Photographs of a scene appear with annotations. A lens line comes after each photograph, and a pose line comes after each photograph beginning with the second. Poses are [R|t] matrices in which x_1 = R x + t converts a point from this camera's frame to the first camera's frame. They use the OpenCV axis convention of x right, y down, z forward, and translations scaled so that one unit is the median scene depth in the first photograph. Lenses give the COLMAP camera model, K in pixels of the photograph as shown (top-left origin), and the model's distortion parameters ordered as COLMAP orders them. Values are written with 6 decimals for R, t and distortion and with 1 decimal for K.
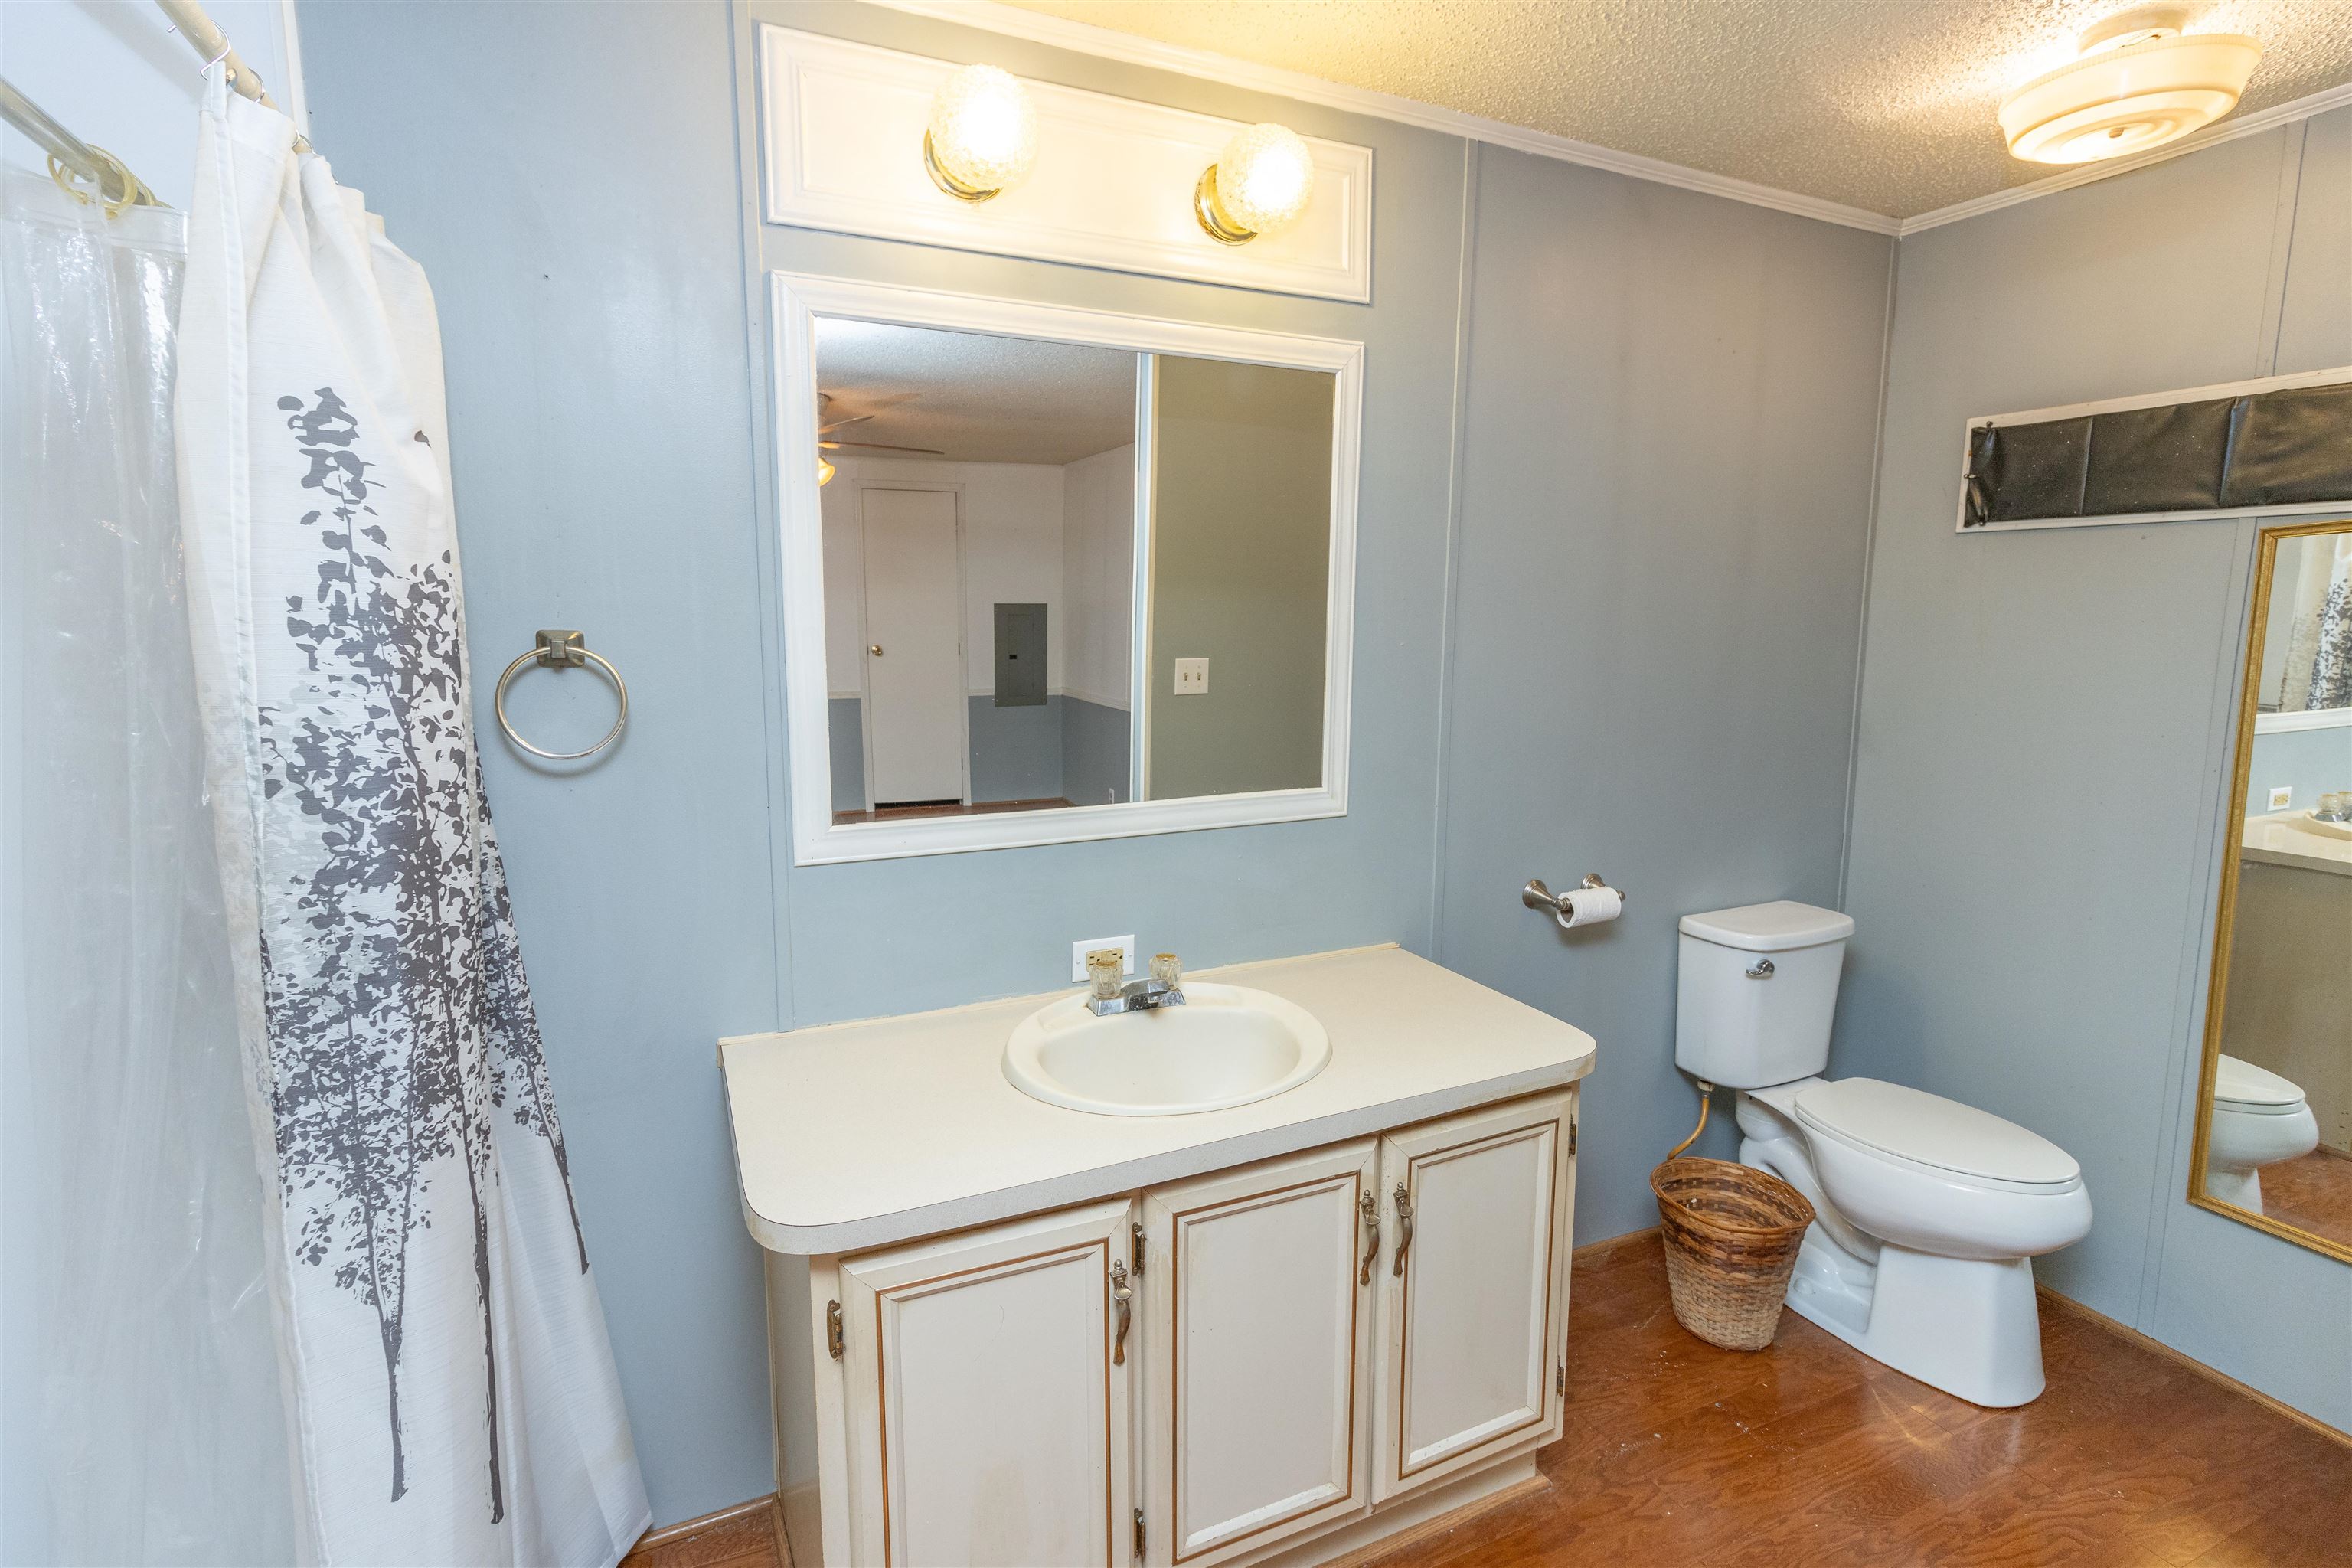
lens RADIAL K [[1104.4, 0, 1168.0], [0, 1104.4, 760.8], [0, 0, 1]] dist [-0.001619, 0.000815]
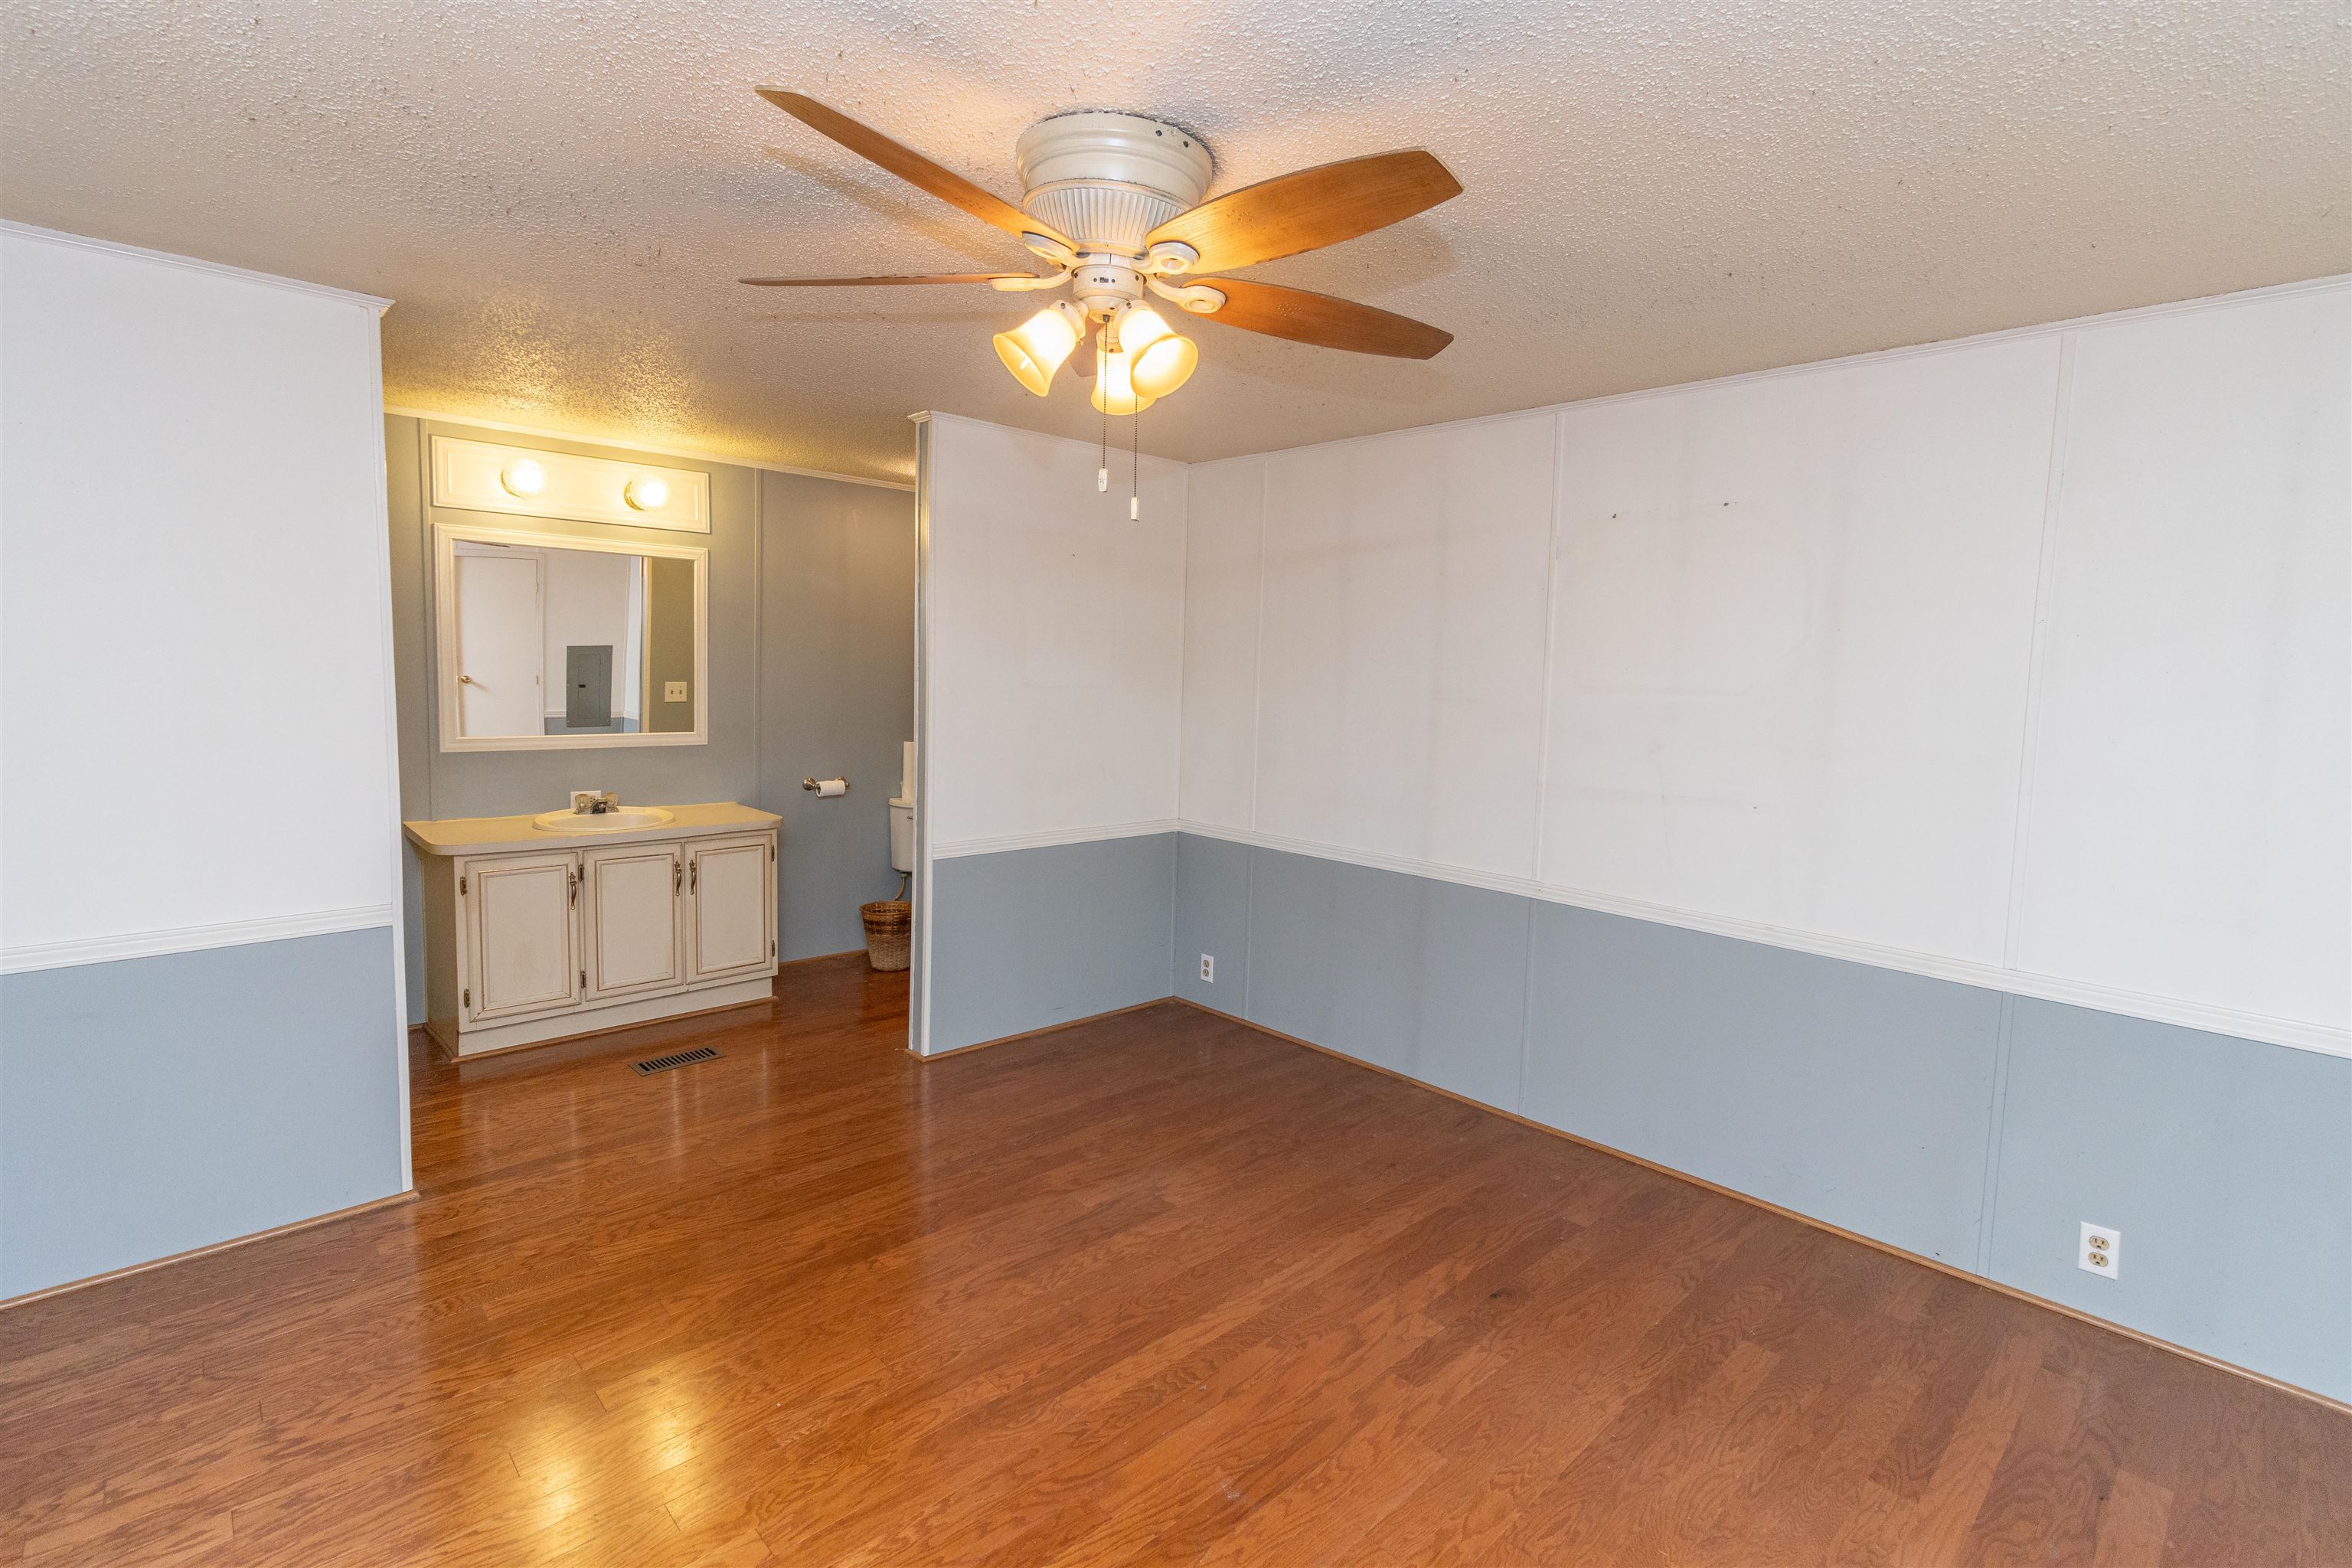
lens RADIAL K [[1075.5, 0, 1177.0], [0, 1075.5, 762.1], [0, 0, 1]] dist [-0.000313, 0.000308]
pose [[0.943445, -0.000582, 0.331529, 0.603234], [0.013845, 0.999195, -0.037645, 0.325499], [-0.331240, 0.040106, 0.942694, -2.592139]]
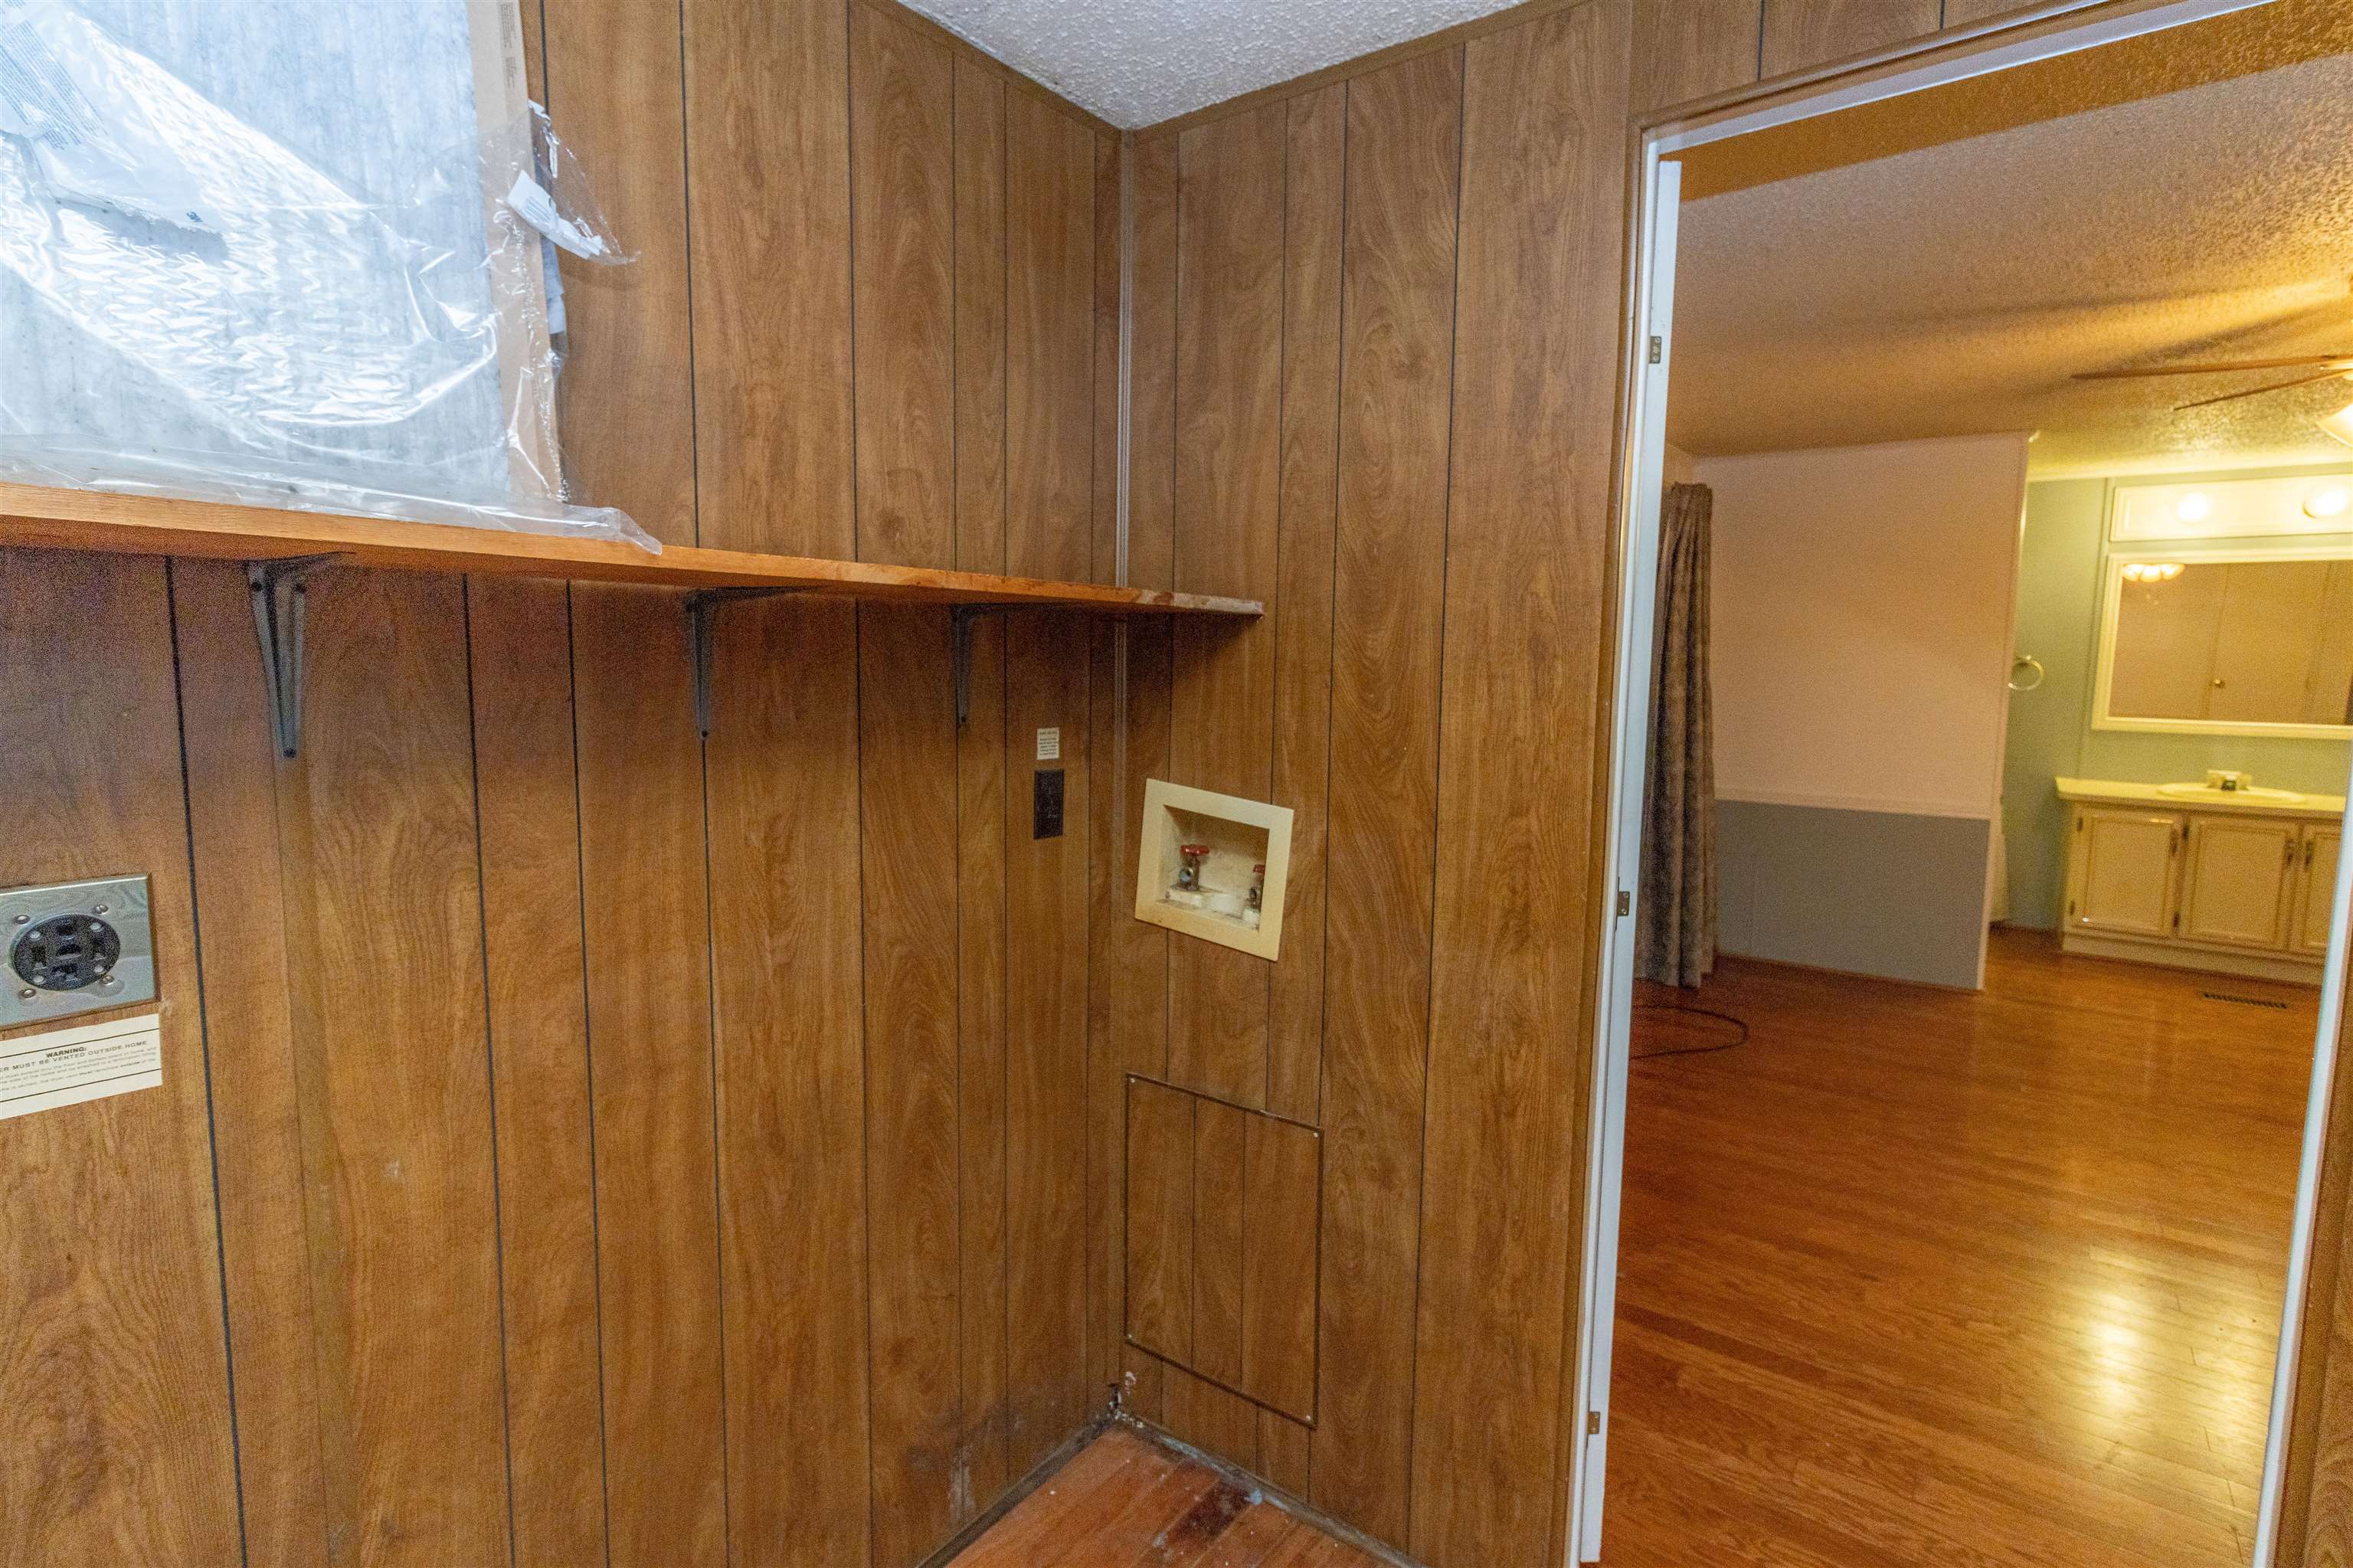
lens RADIAL K [[1104.9, 0, 1168.5], [0, 1104.9, 760.8], [0, 0, 1]] dist [-0.001619, 0.000815]
pose [[0.474063, 0.097676, -0.875056, 1.748975], [-0.130220, 0.990676, 0.040035, 0.583493], [0.870808, 0.094971, 0.482363, -4.160299]]
